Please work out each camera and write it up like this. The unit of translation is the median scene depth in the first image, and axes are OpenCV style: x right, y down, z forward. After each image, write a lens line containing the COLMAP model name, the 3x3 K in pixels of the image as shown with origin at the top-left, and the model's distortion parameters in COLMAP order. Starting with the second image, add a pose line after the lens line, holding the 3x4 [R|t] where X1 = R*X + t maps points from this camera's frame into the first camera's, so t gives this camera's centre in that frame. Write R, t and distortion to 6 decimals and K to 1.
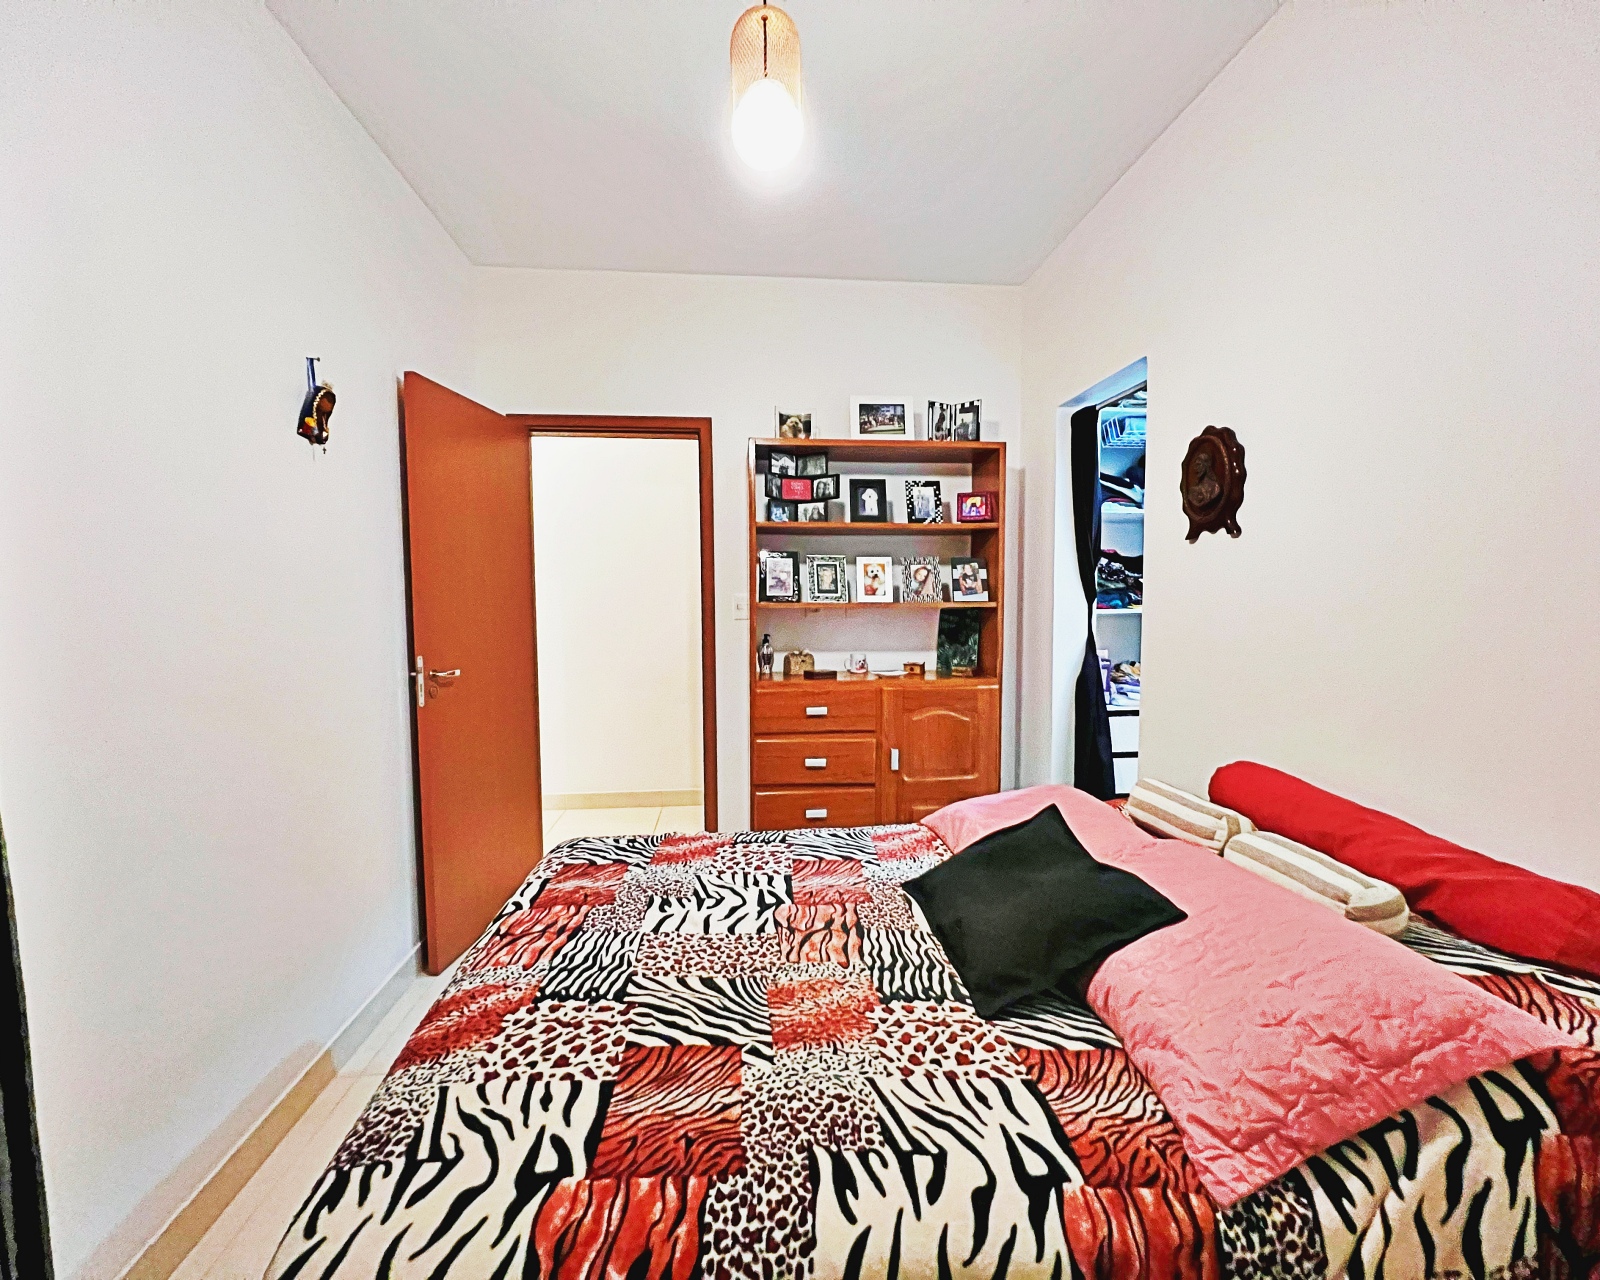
lens RADIAL K [[684.9, 0, 799.7], [0, 684.9, 636.6], [0, 0, 1]] dist [-0.002167, 0.001225]
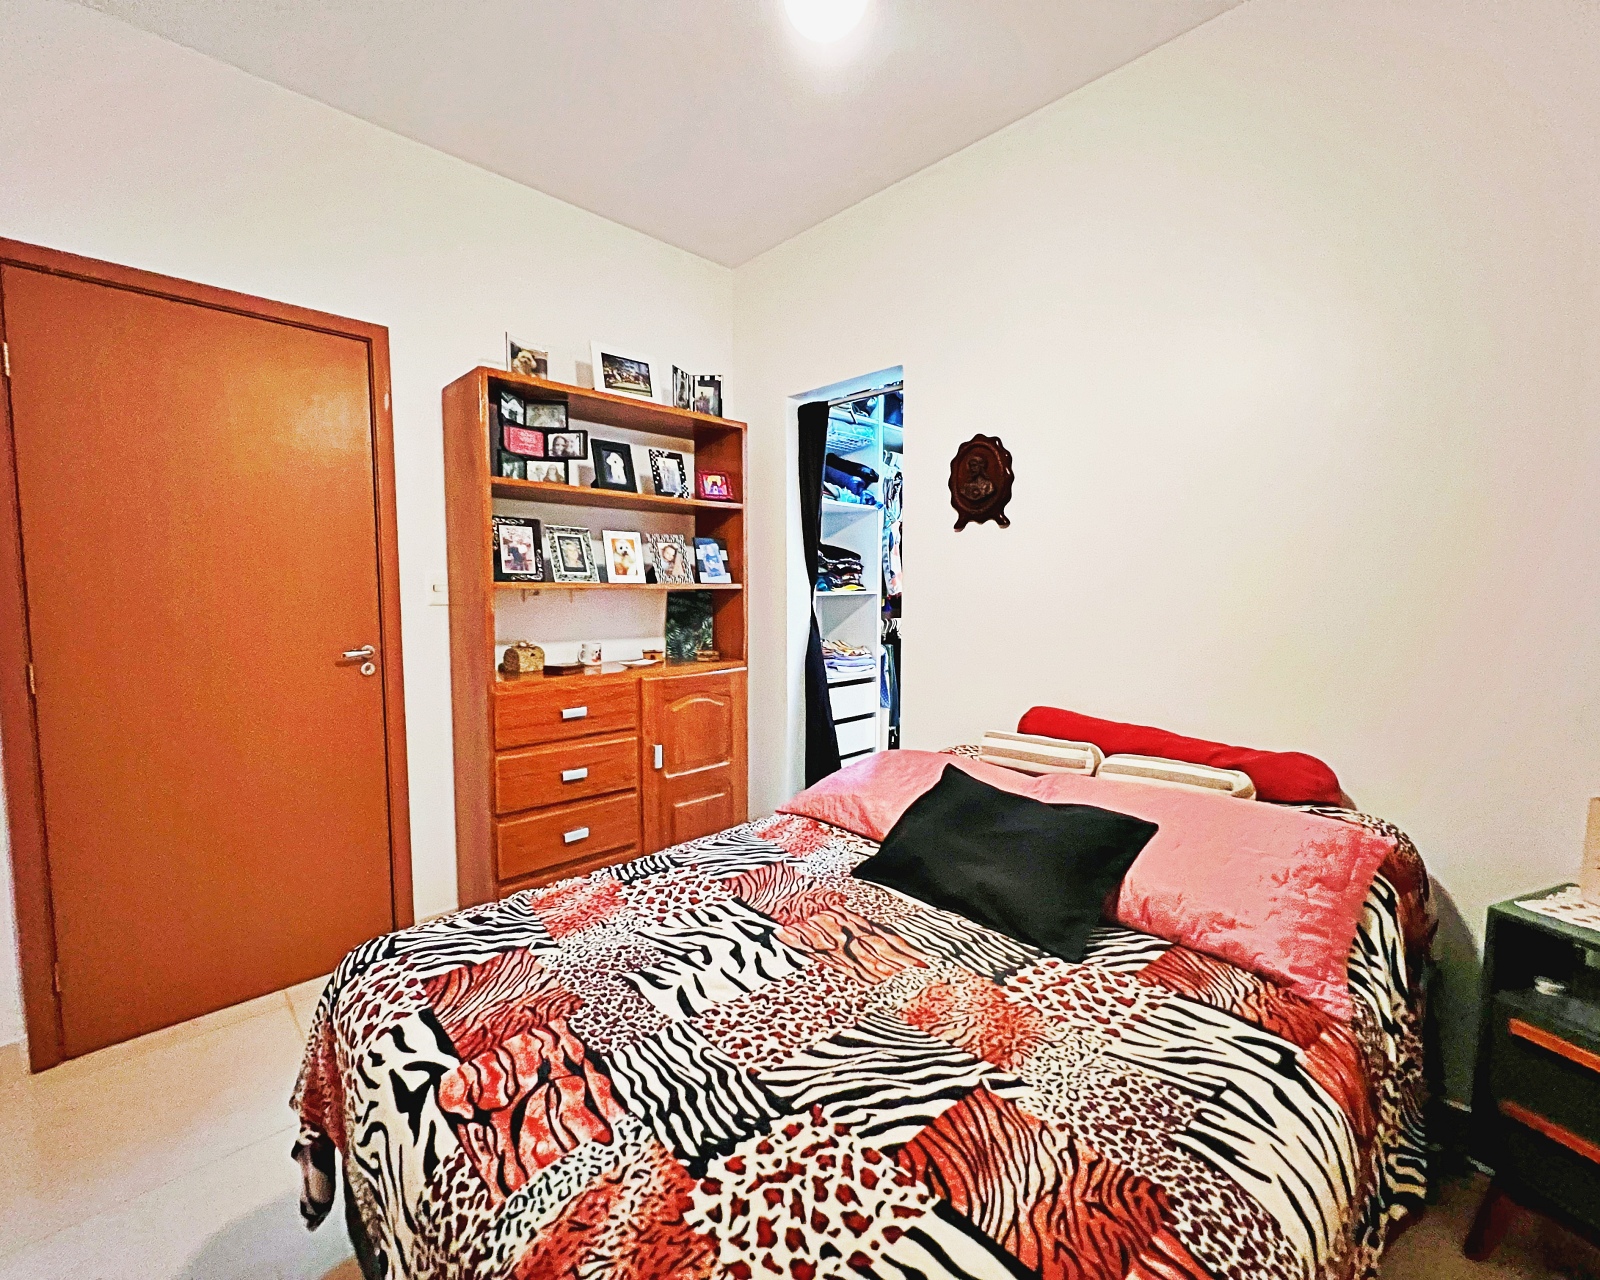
lens RADIAL K [[686.7, 0, 799.8], [0, 686.7, 636.3], [0, 0, 1]] dist [-0.001680, 0.000324]
pose [[0.778747, -0.039622, 0.626085, -0.467274], [0.033834, 0.999204, 0.021151, 0.012561], [-0.626425, 0.004712, 0.779468, 0.292918]]
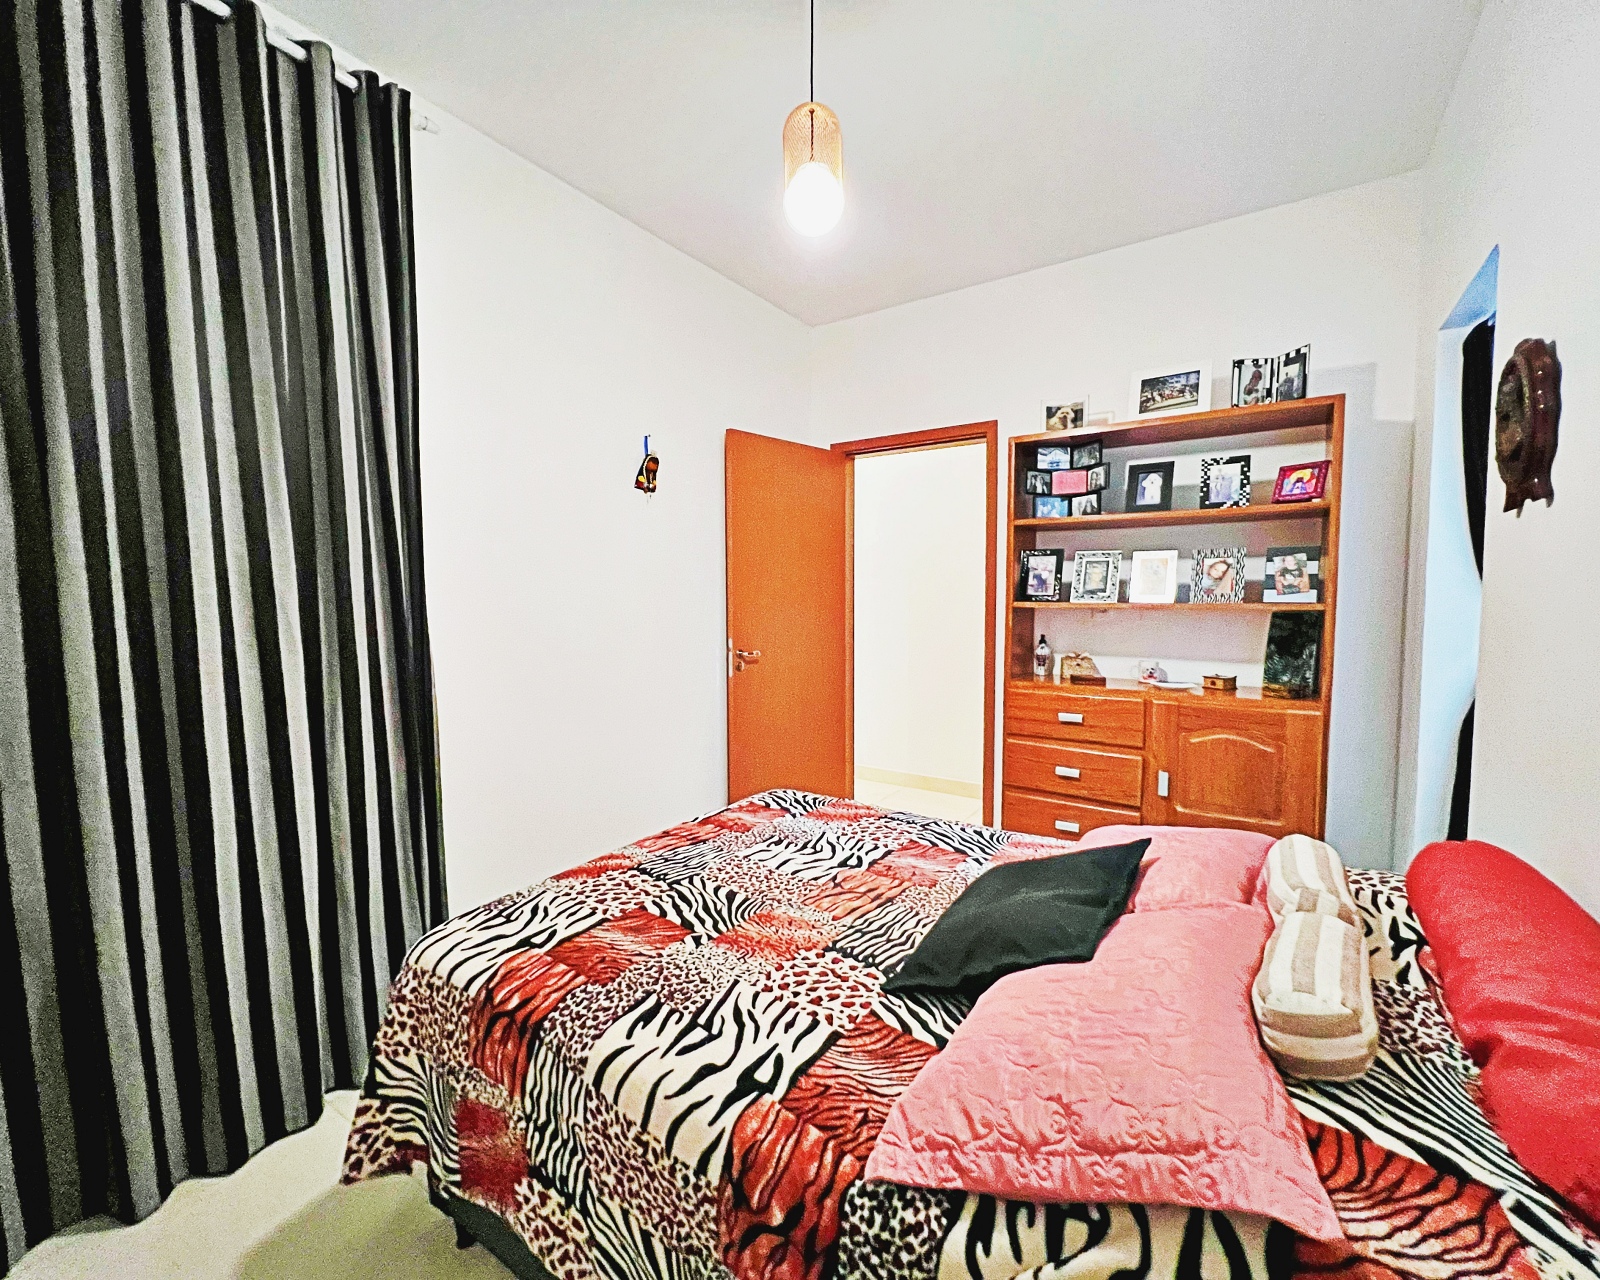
lens RADIAL K [[686.7, 0, 799.8], [0, 686.7, 636.3], [0, 0, 1]] dist [-0.001680, 0.000324]
pose [[0.774326, 0.039787, -0.631535, 0.546114], [-0.039804, 0.999107, 0.014140, -0.002414], [0.631534, 0.014188, 0.775218, 0.052569]]
